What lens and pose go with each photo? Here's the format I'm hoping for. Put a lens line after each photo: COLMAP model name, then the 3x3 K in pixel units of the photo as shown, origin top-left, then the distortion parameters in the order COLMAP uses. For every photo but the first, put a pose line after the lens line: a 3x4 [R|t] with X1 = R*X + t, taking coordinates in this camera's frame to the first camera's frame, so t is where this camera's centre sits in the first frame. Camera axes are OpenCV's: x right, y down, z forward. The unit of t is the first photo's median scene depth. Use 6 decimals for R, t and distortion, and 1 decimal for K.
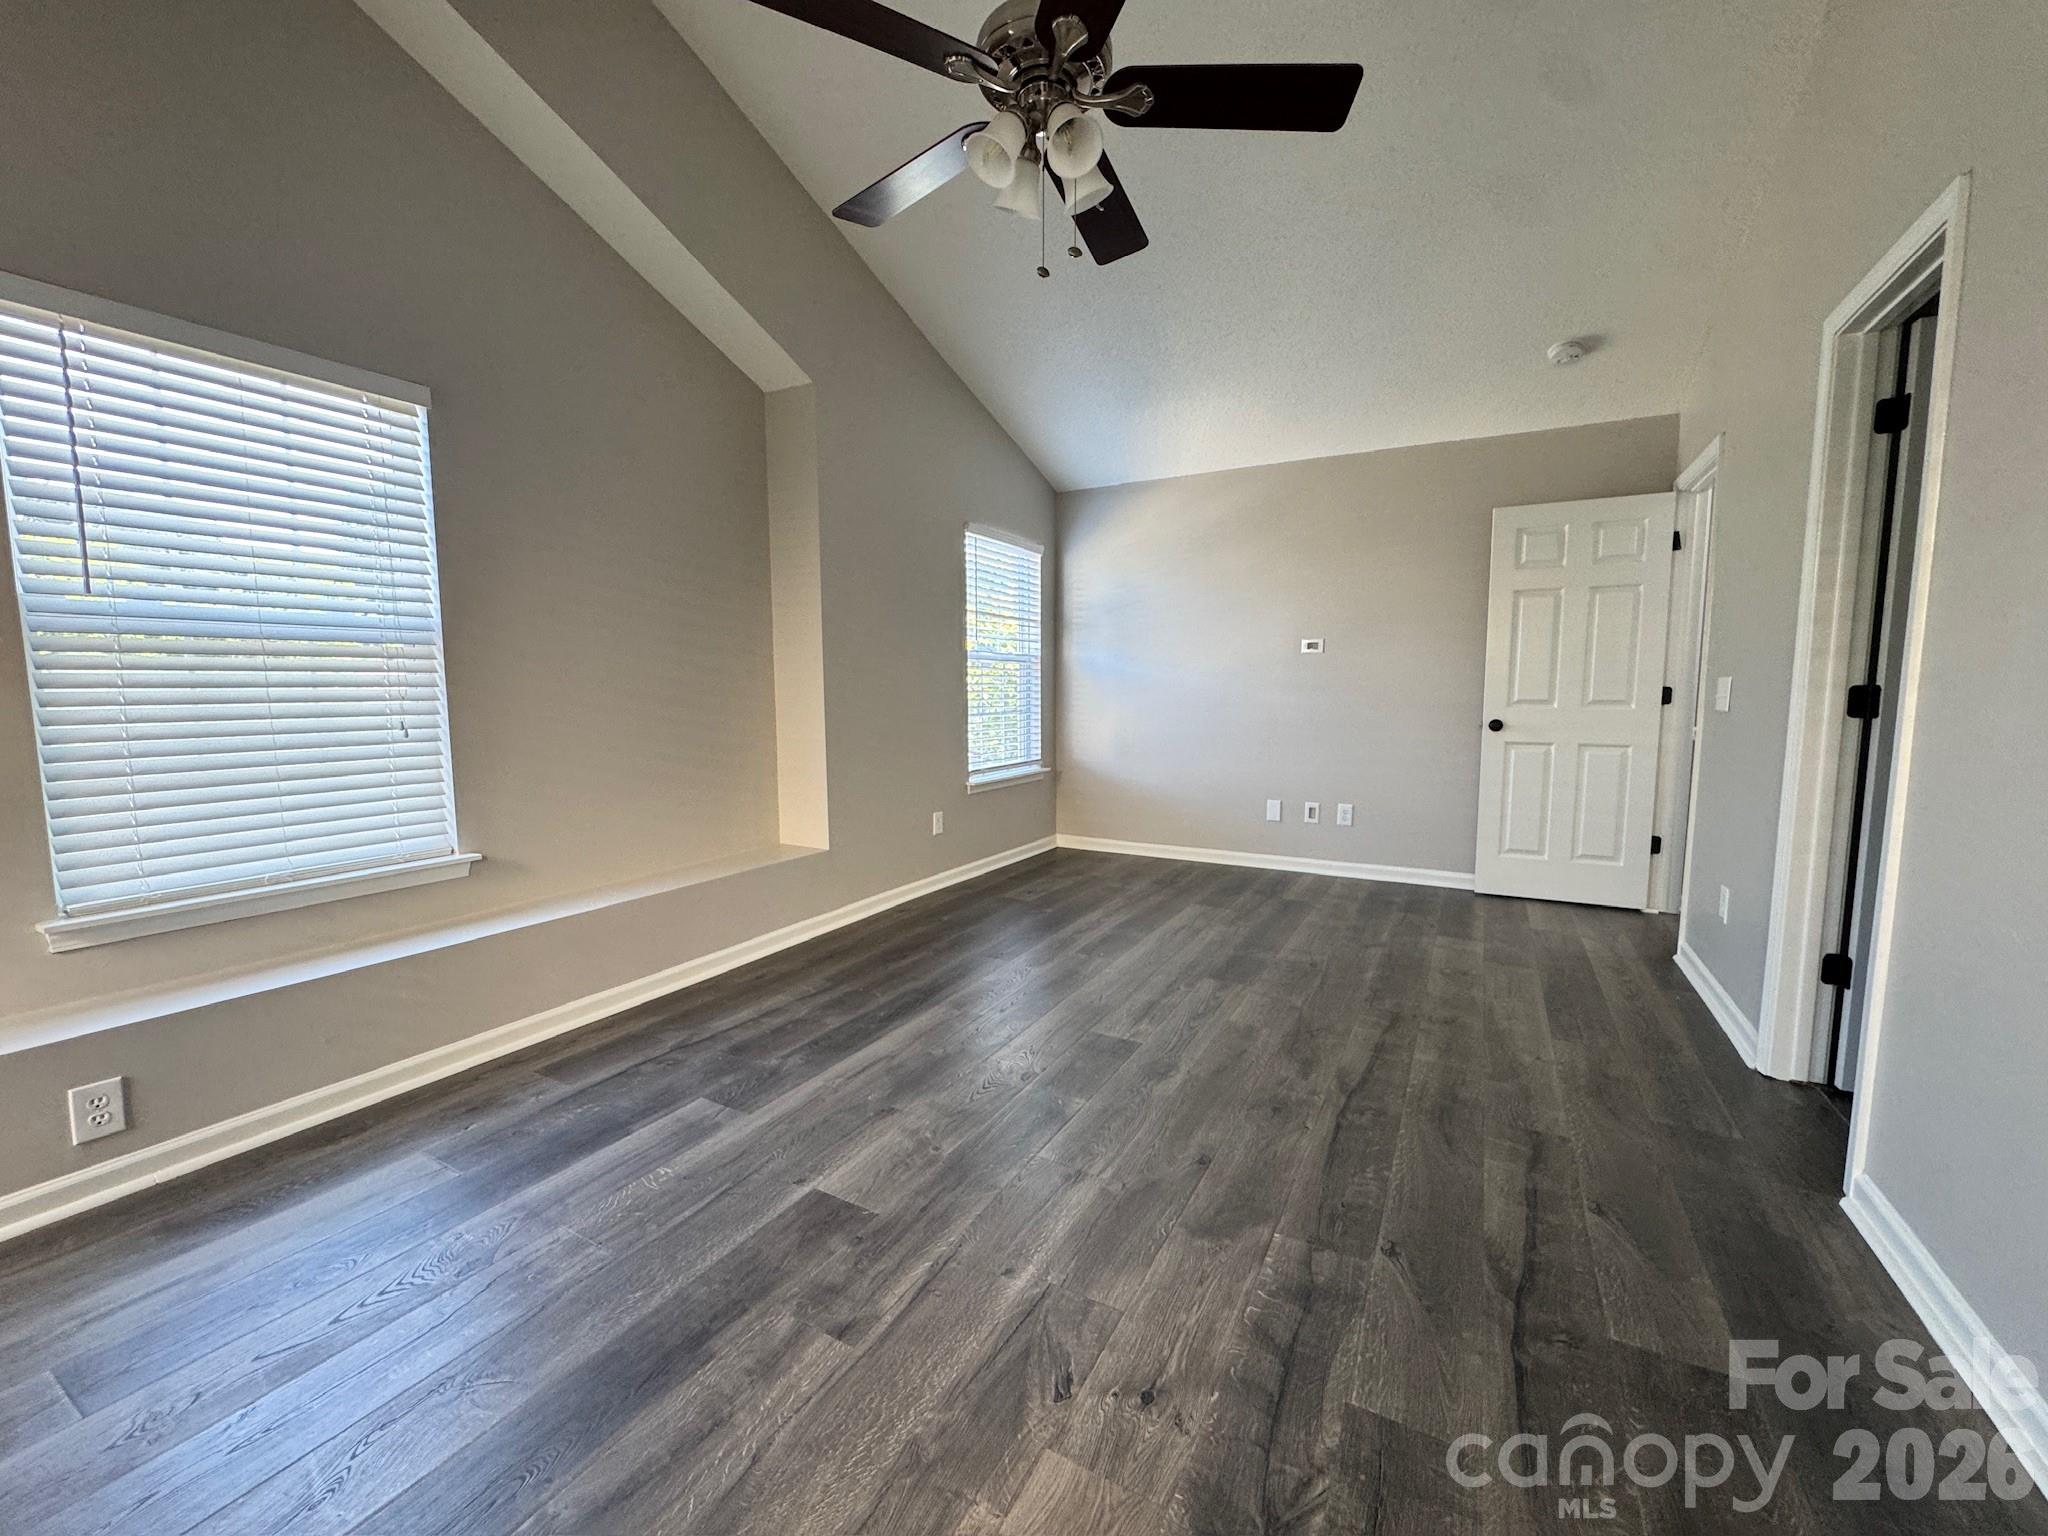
lens RADIAL K [[816.1, 0, 1020.7], [0, 816.1, 768.6], [0, 0, 1]] dist [-0.006448, 0.000666]
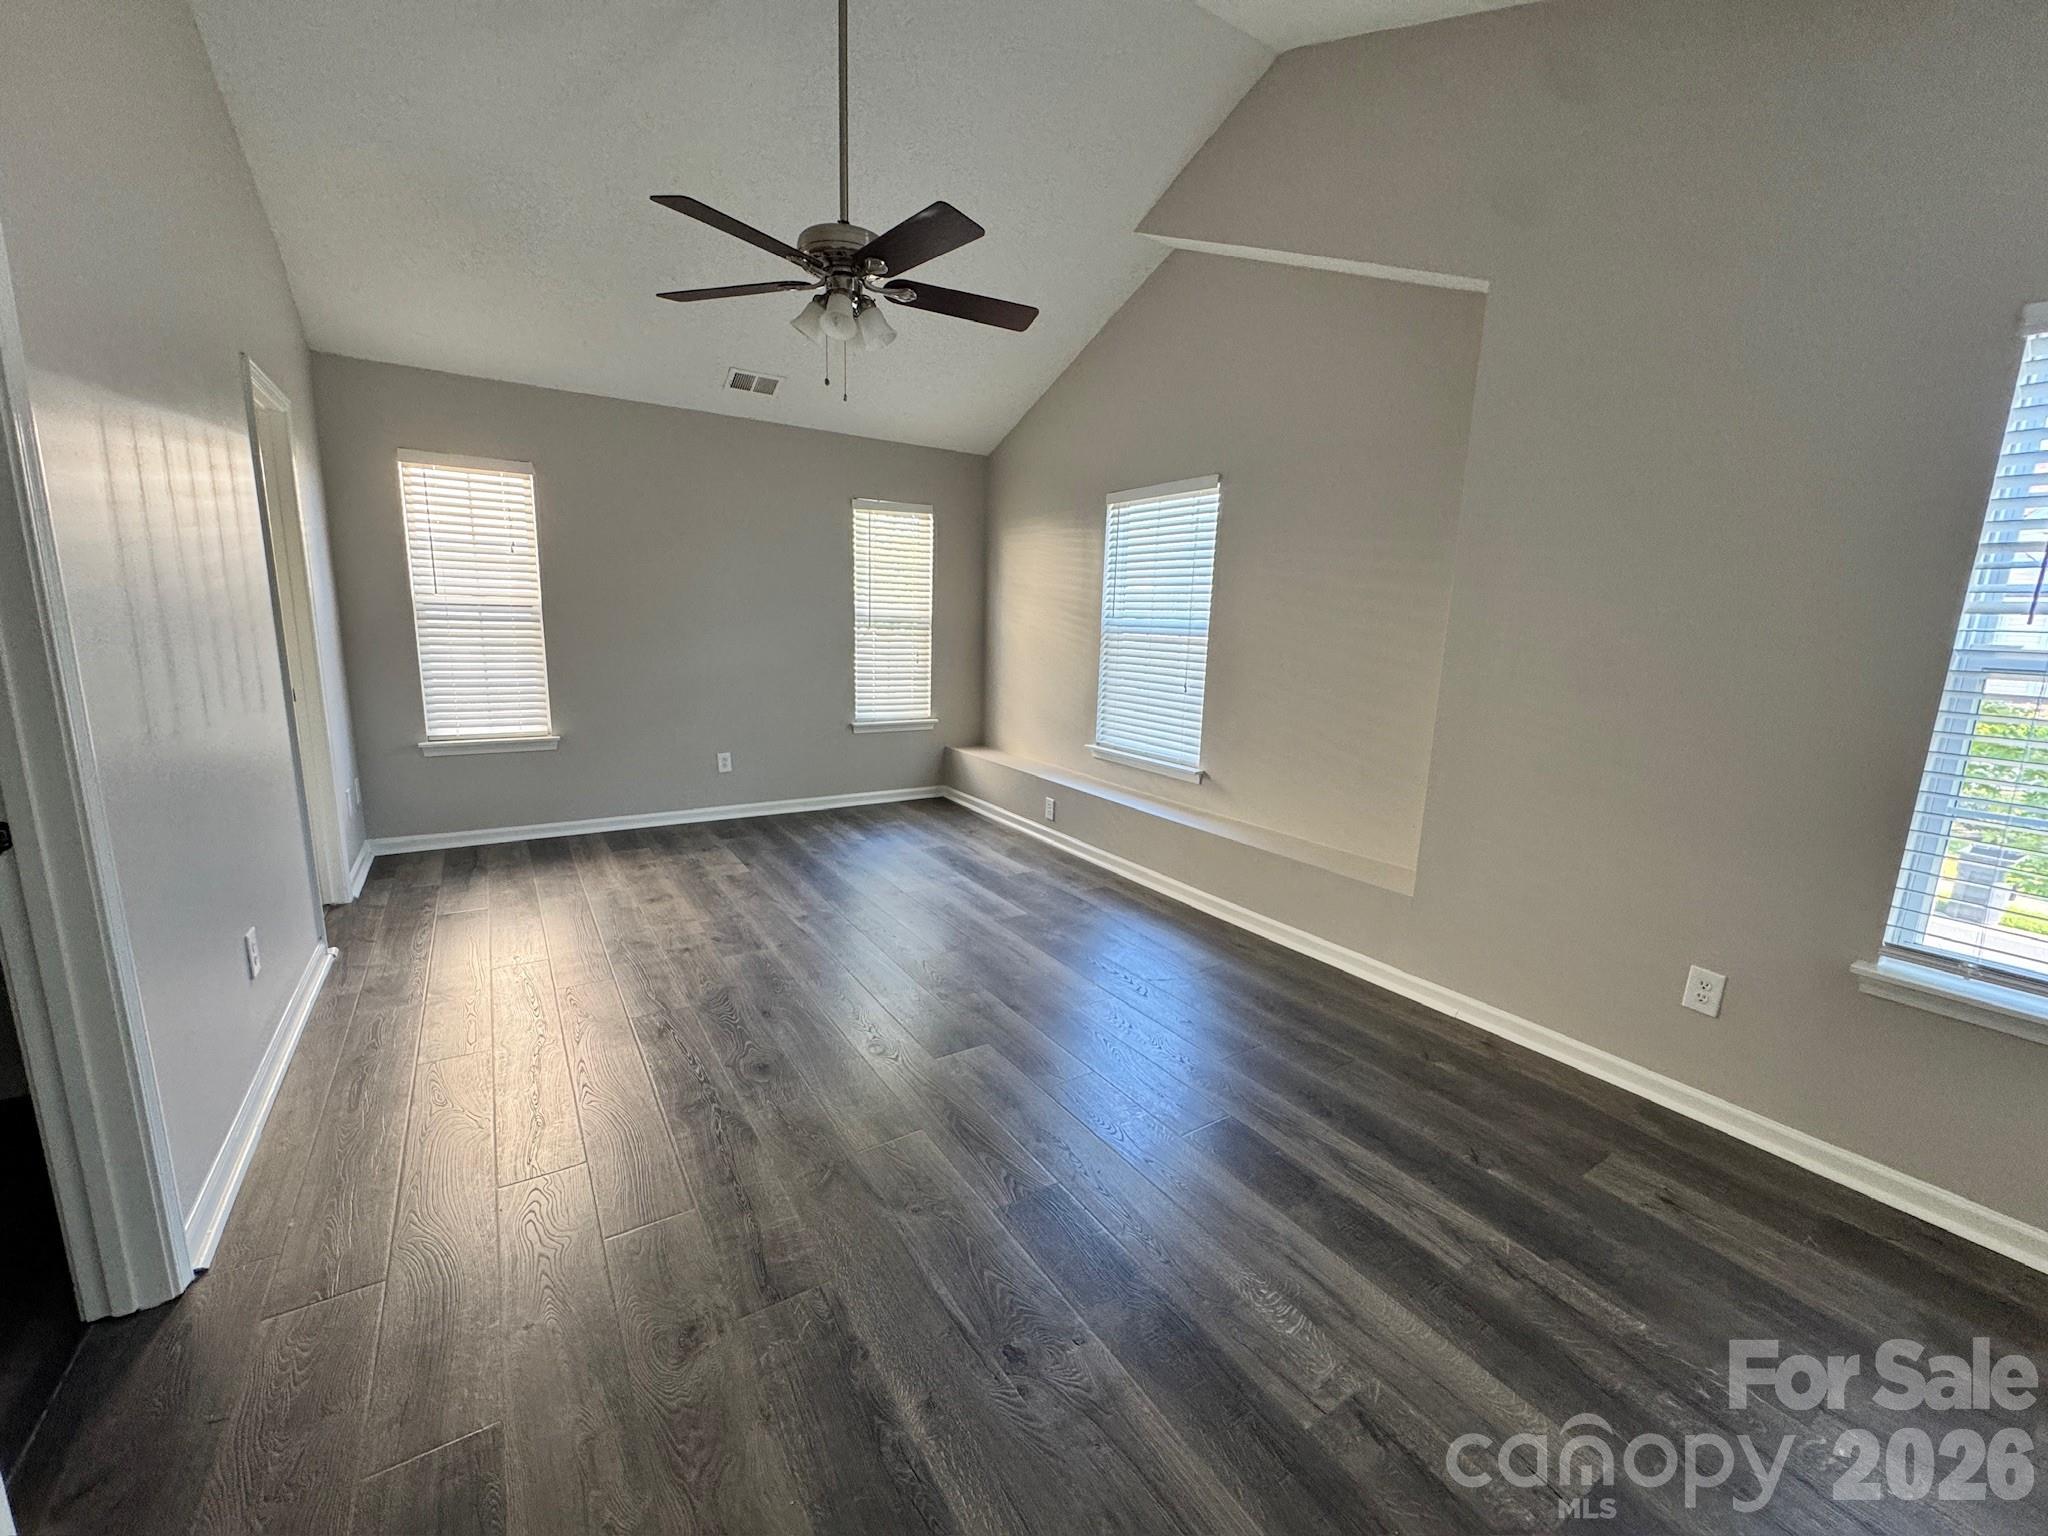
lens RADIAL K [[816.1, 0, 1030.8], [0, 816.1, 766.6], [0, 0, 1]] dist [-0.006448, 0.000666]
pose [[-0.452082, 0.148032, -0.879607, 0.908597], [-0.122172, 0.966562, 0.225457, -0.231663], [0.883570, 0.209388, -0.418880, 1.453906]]
